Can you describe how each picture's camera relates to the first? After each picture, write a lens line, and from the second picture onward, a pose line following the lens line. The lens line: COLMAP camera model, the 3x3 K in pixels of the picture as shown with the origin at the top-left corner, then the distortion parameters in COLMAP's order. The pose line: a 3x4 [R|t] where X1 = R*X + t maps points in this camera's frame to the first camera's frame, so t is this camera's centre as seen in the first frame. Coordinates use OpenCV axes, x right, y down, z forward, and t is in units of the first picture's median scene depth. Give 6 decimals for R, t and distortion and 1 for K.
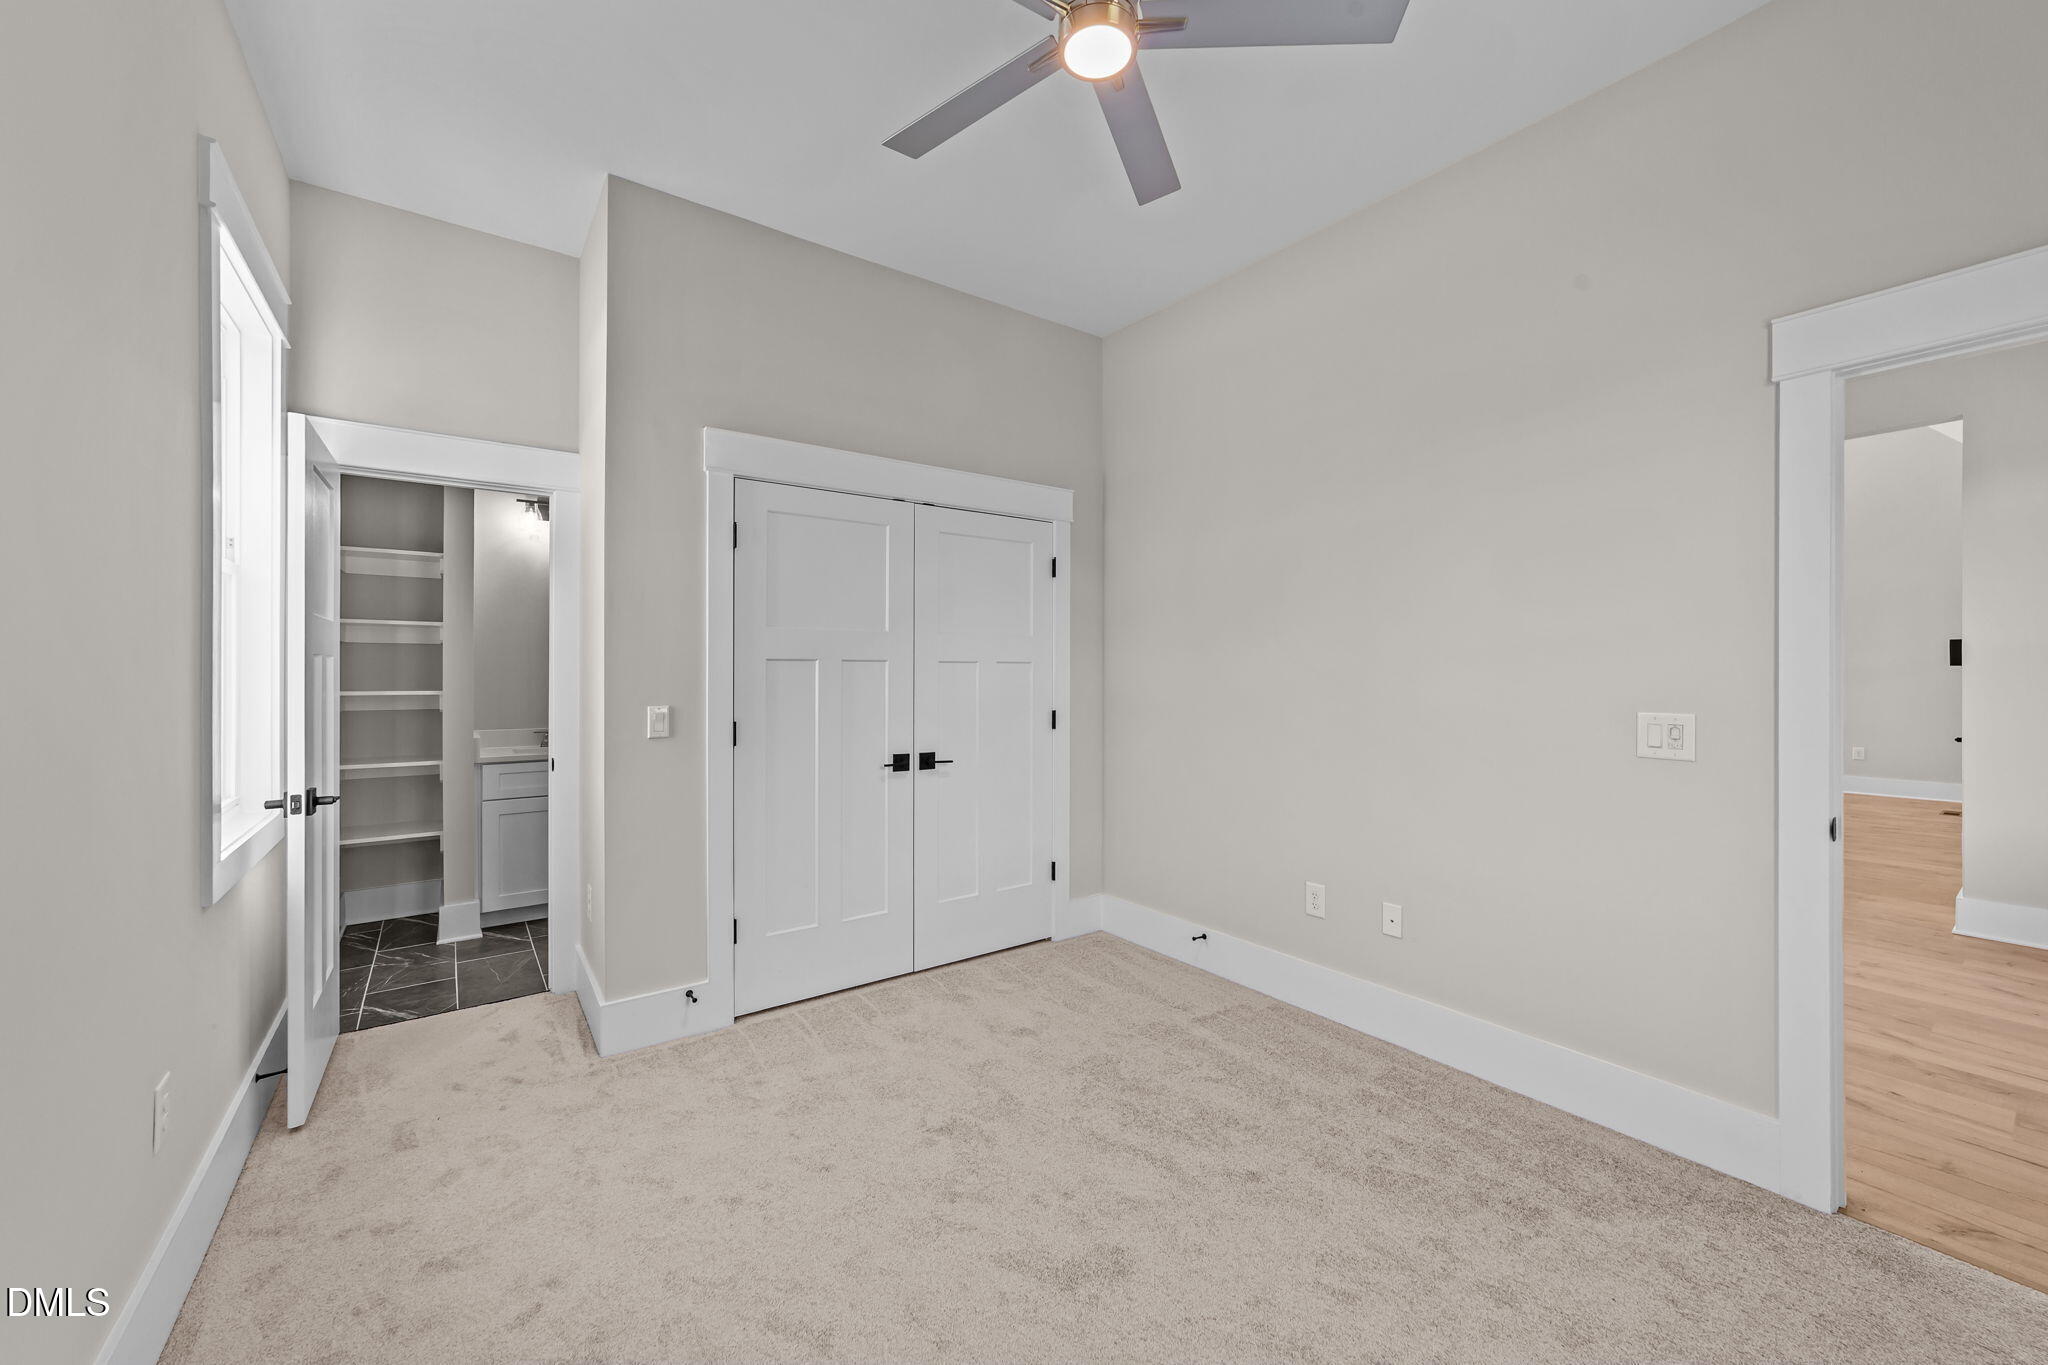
lens RADIAL K [[778.0, 0, 1025.9], [0, 778.0, 678.2], [0, 0, 1]] dist [-0.012463, 0.002345]
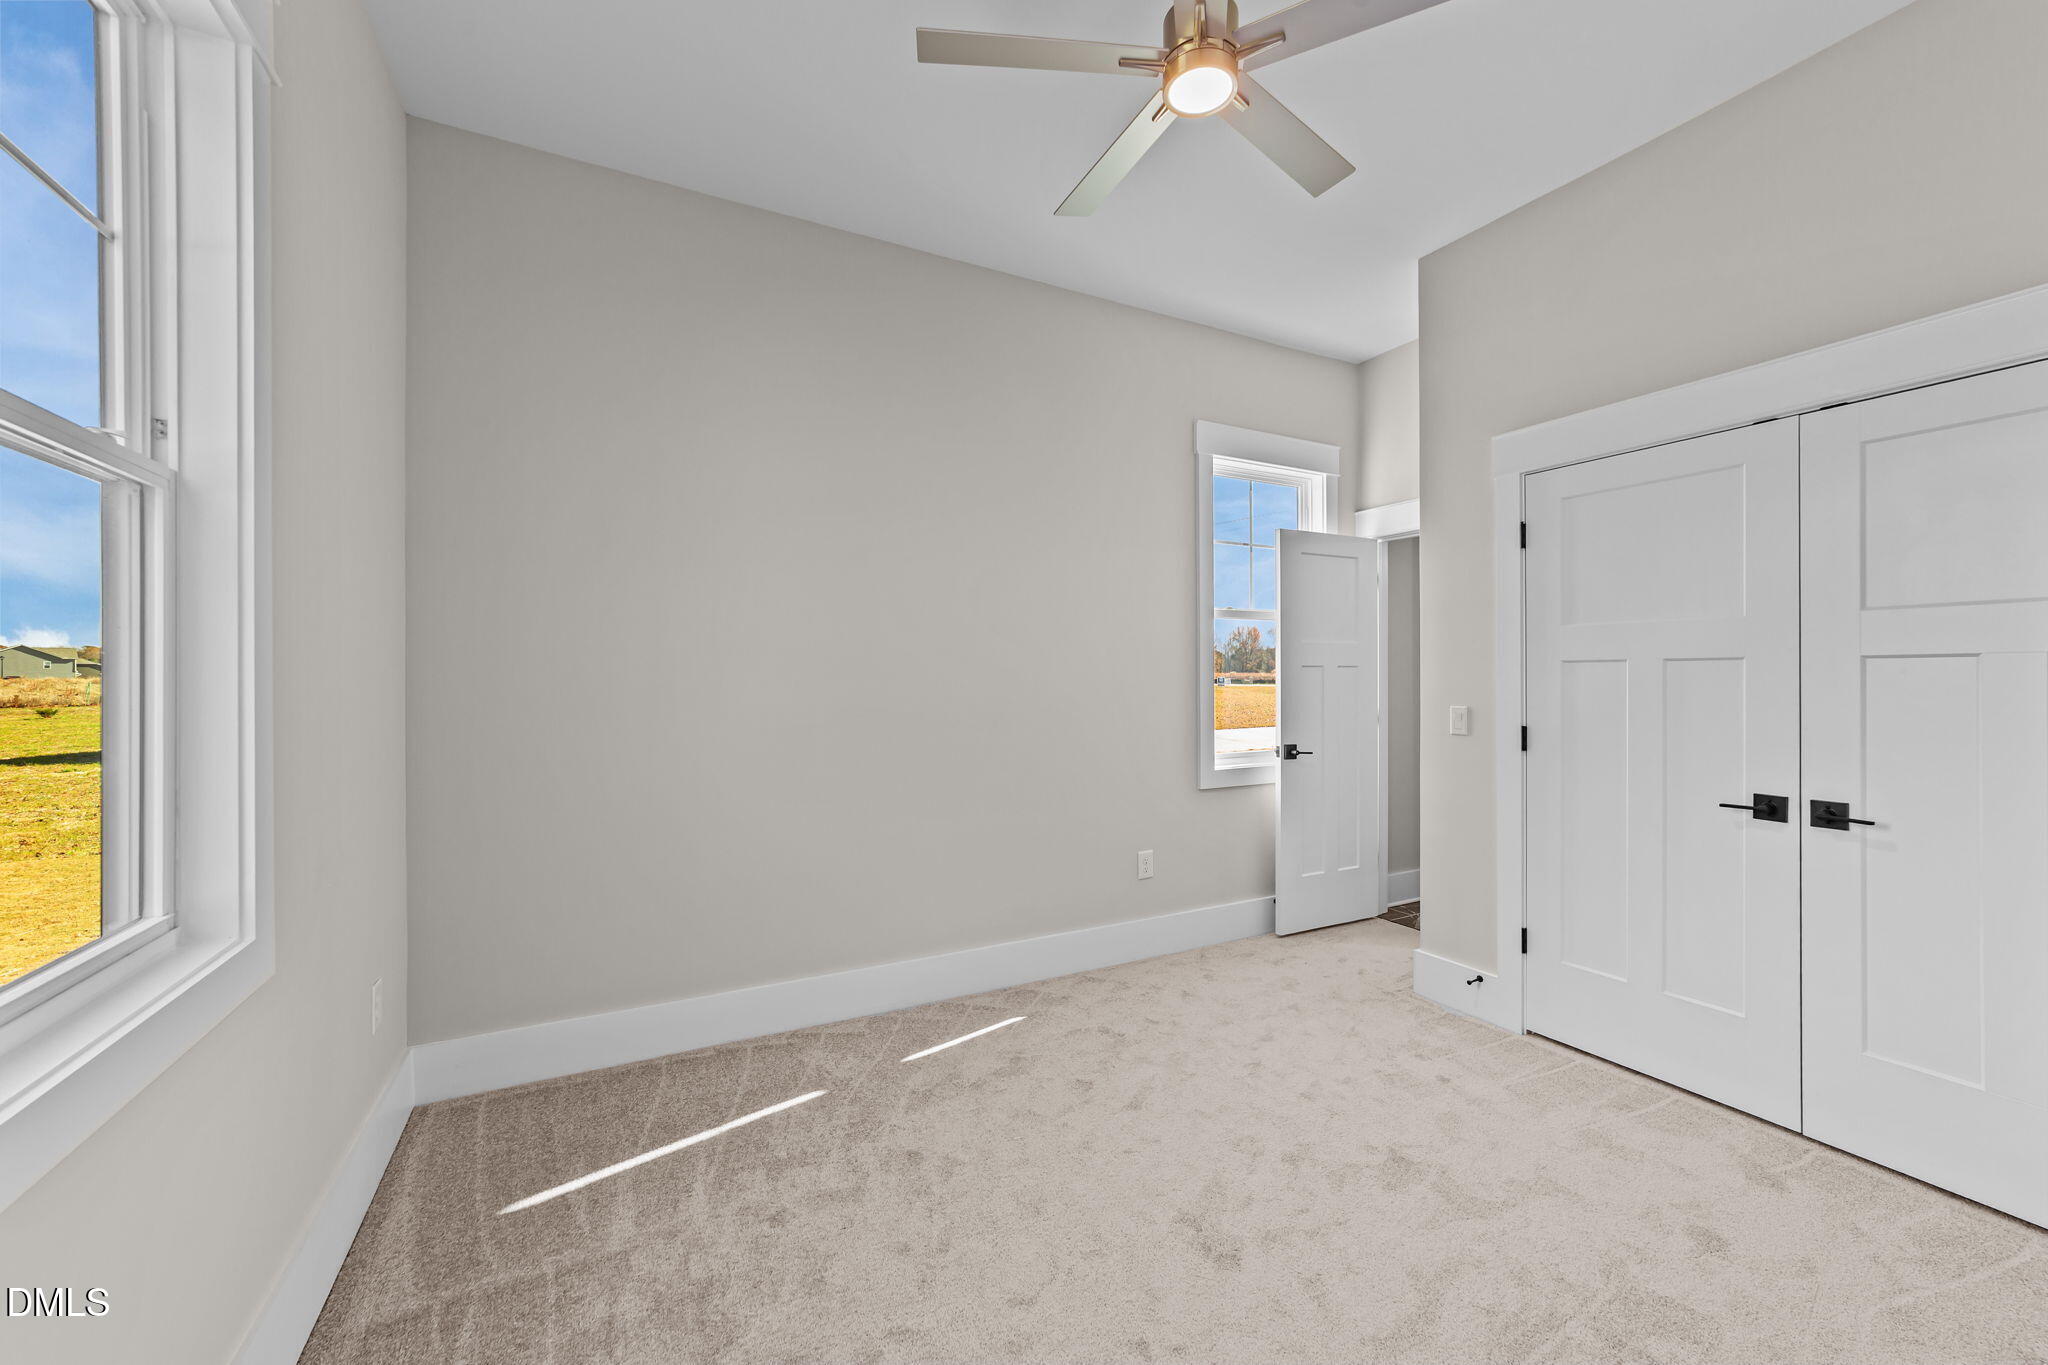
lens RADIAL K [[778.0, 0, 1019.4], [0, 778.0, 678.4], [0, 0, 1]] dist [-0.012463, 0.002345]
pose [[-0.146123, 0.004024, -0.989258, 0.633547], [-0.002791, 0.999986, 0.004480, -0.005690], [0.989262, 0.003416, -0.146110, 0.479782]]
